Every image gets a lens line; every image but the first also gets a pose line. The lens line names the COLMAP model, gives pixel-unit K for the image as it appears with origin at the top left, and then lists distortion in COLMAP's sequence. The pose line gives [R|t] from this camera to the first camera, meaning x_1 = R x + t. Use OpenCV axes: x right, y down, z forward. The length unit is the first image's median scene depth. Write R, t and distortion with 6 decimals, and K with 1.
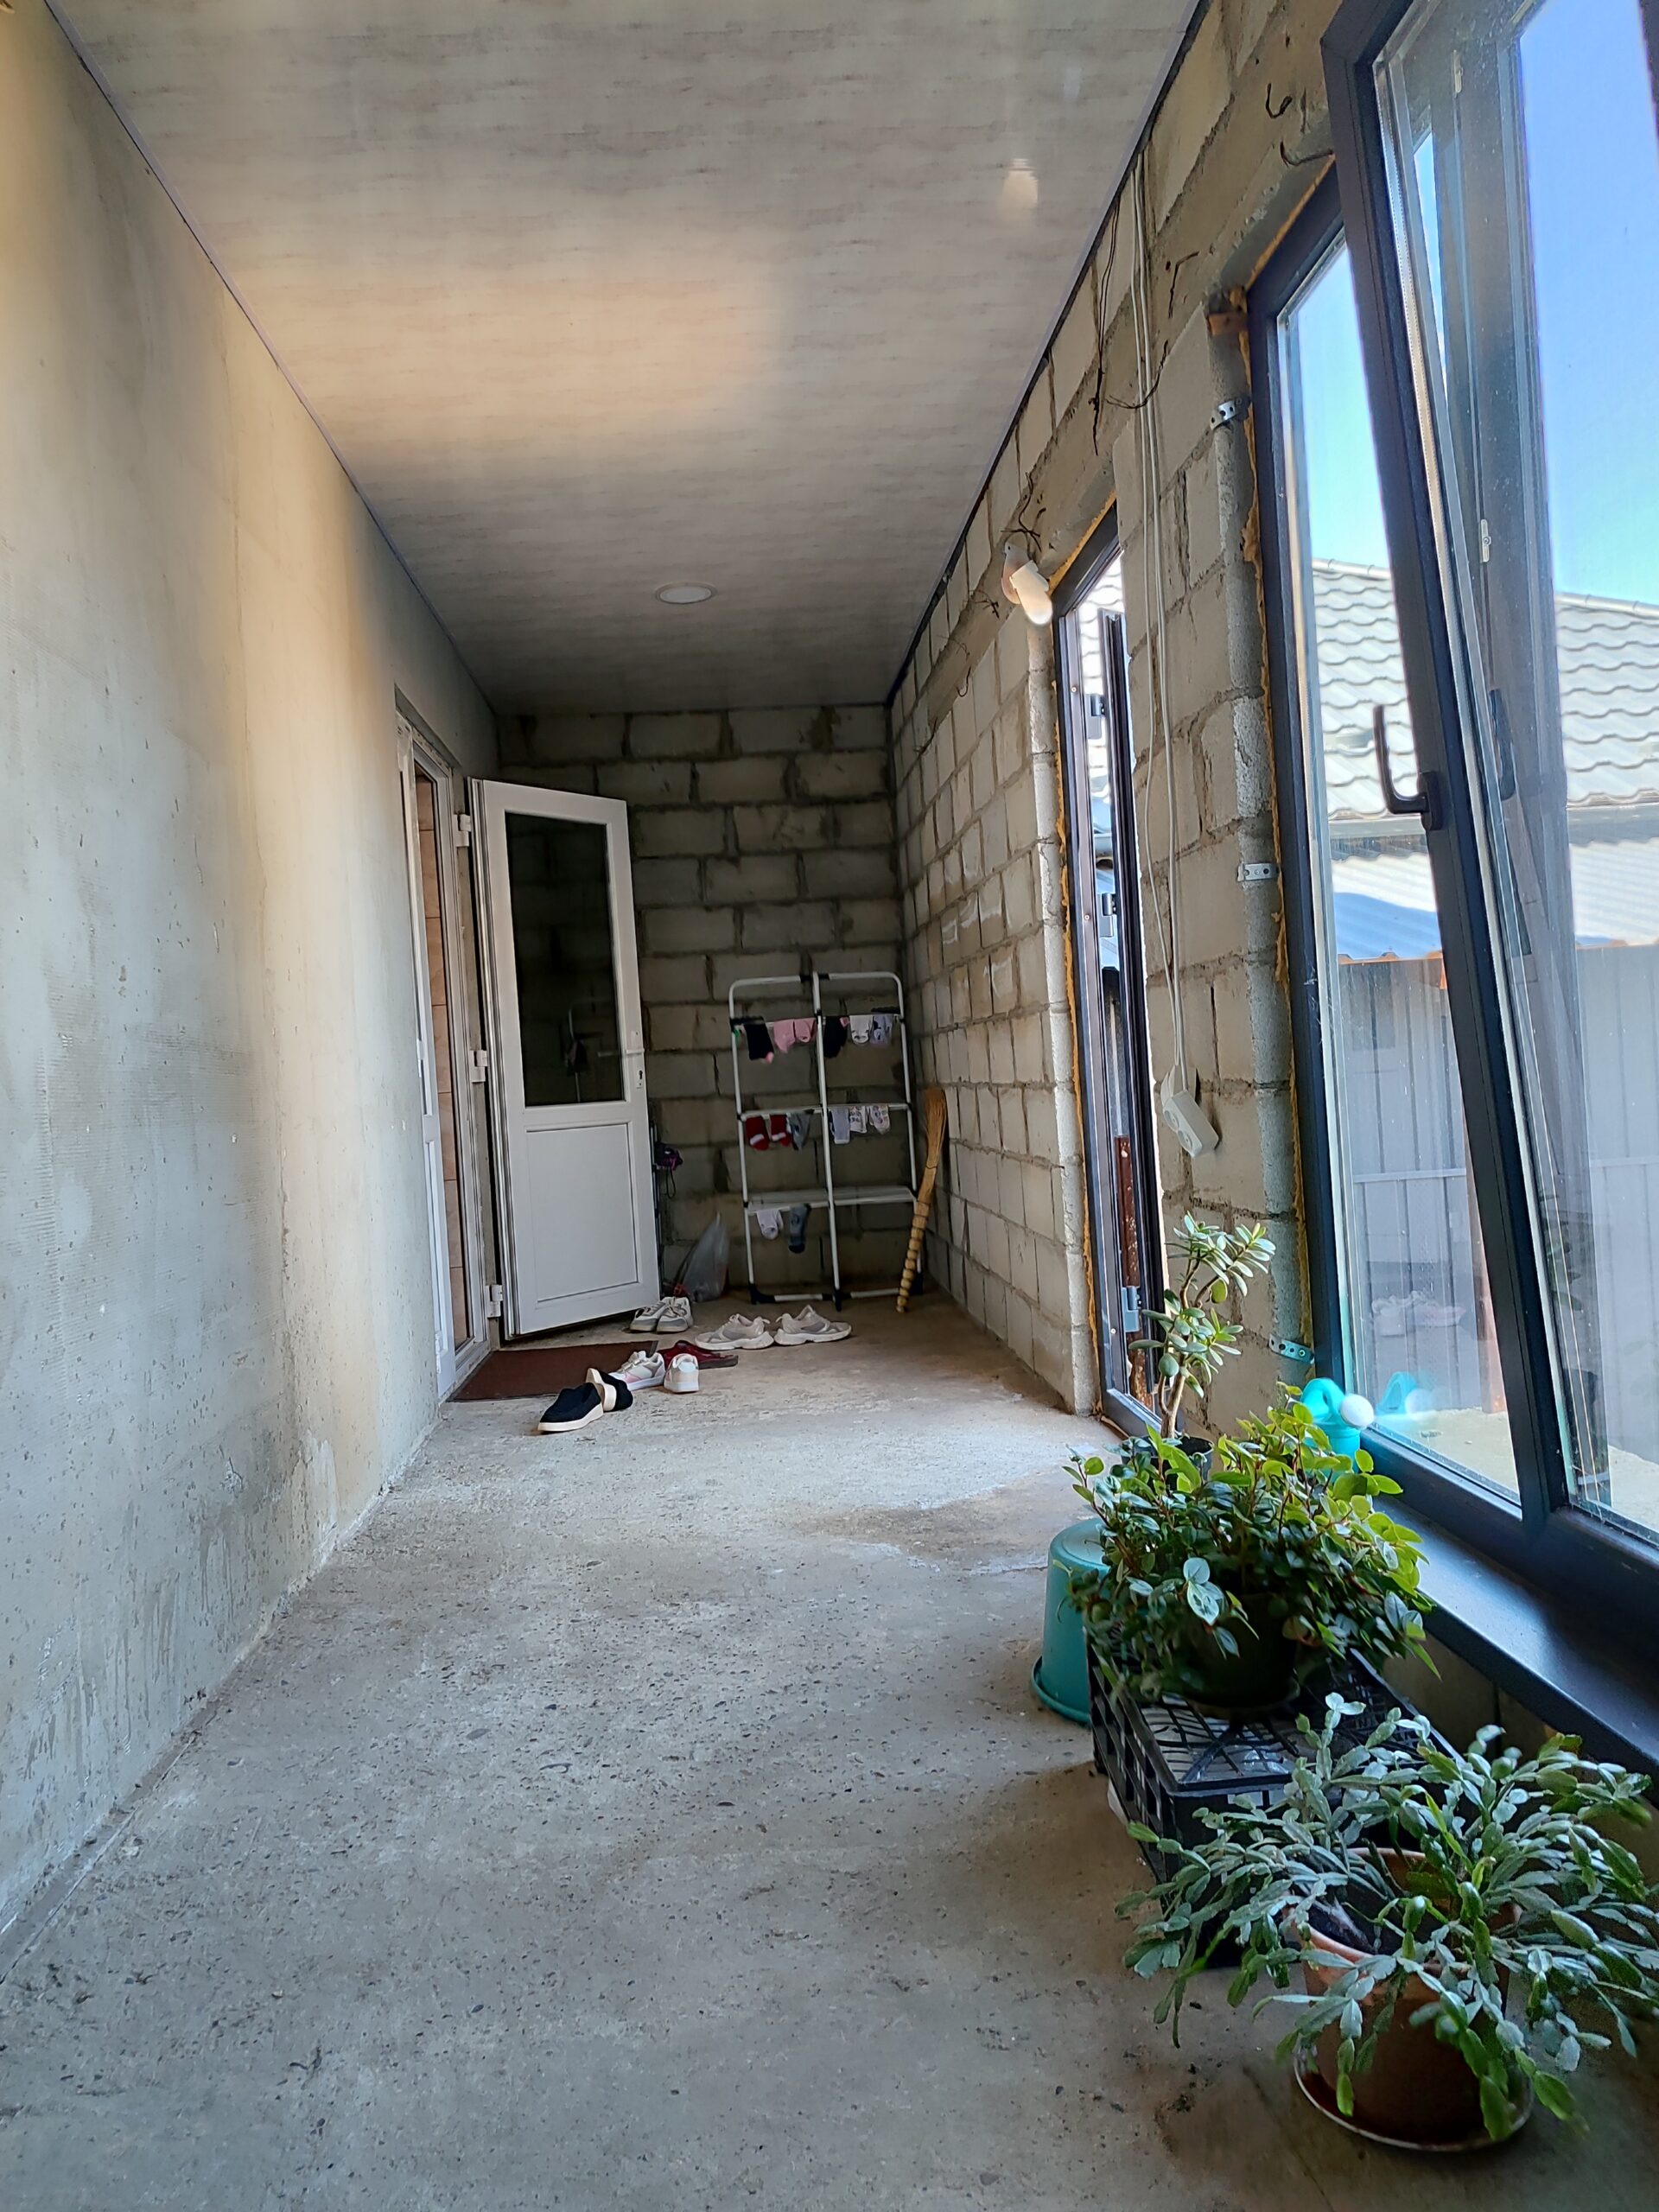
lens RADIAL K [[1595.7, 0, 828.7], [0, 1595.7, 1104.1], [0, 0, 1]] dist [0.018472, -0.018858]
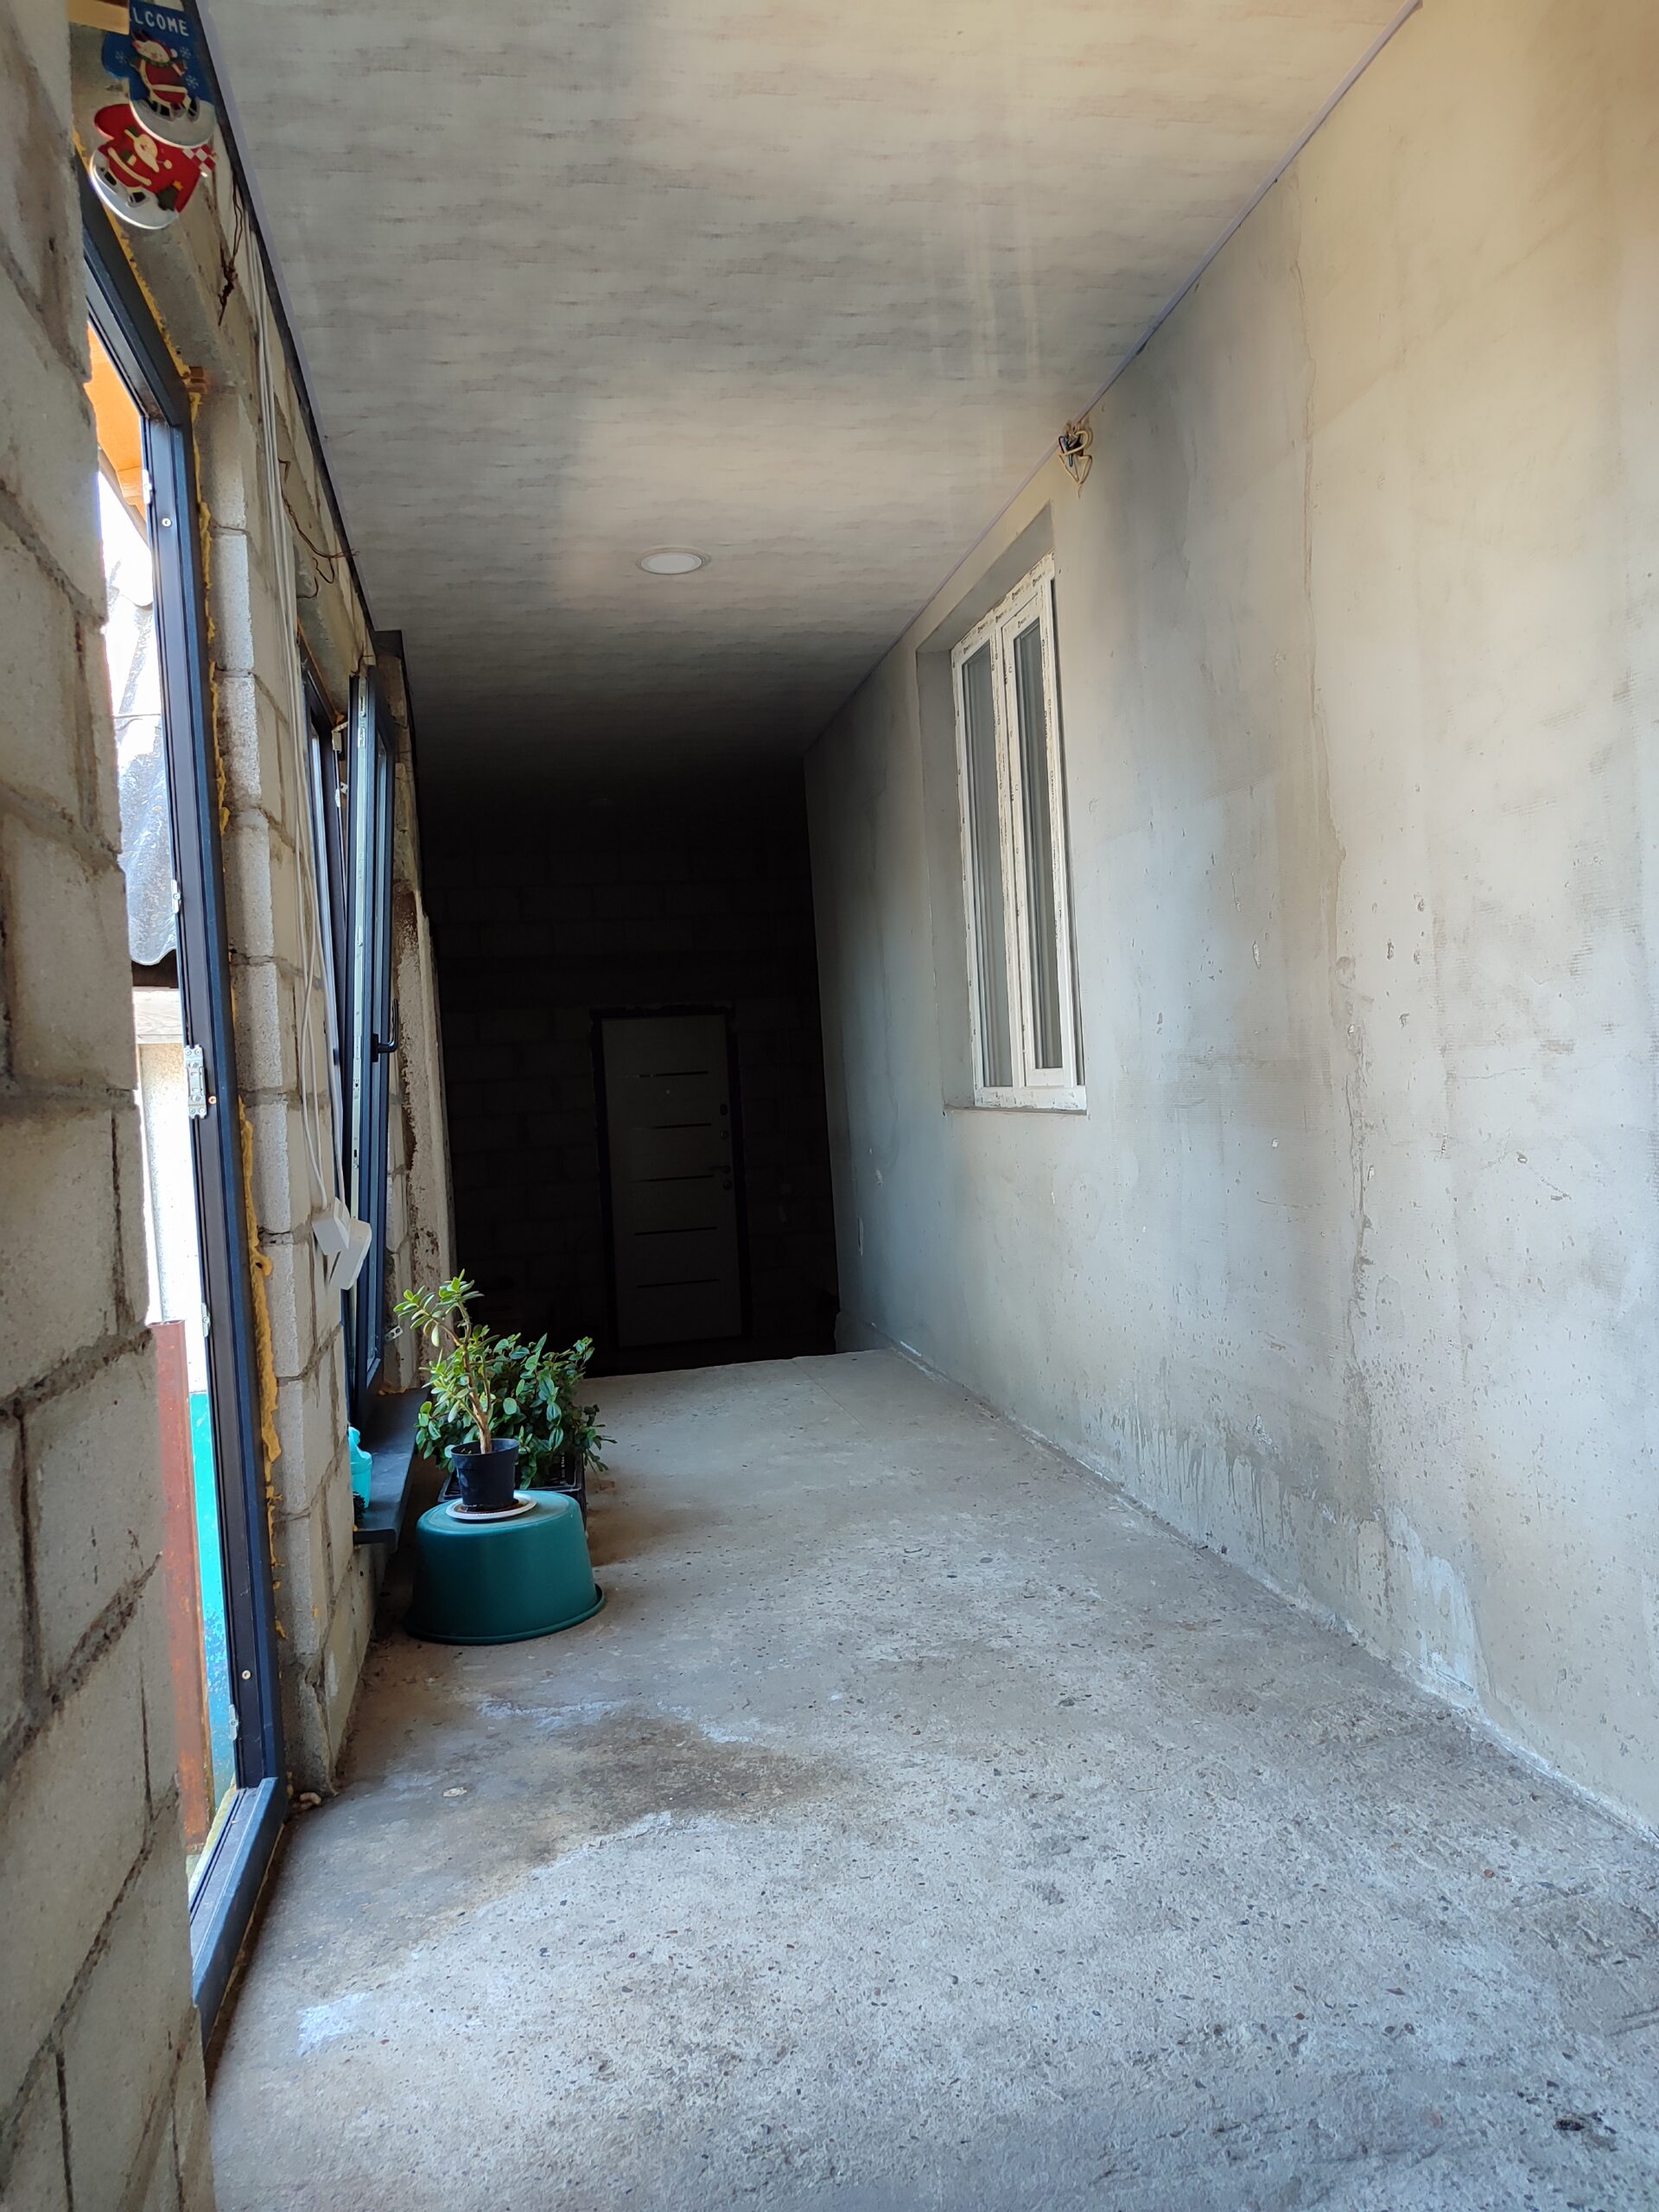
lens RADIAL K [[1595.7, 0, 833.5], [0, 1595.7, 1104.8], [0, 0, 1]] dist [0.018472, -0.018858]
pose [[-0.983168, 0.128362, -0.130014, 0.051589], [0.124503, 0.991513, 0.037421, -0.086490], [0.133714, 0.020604, -0.990806, 2.198432]]
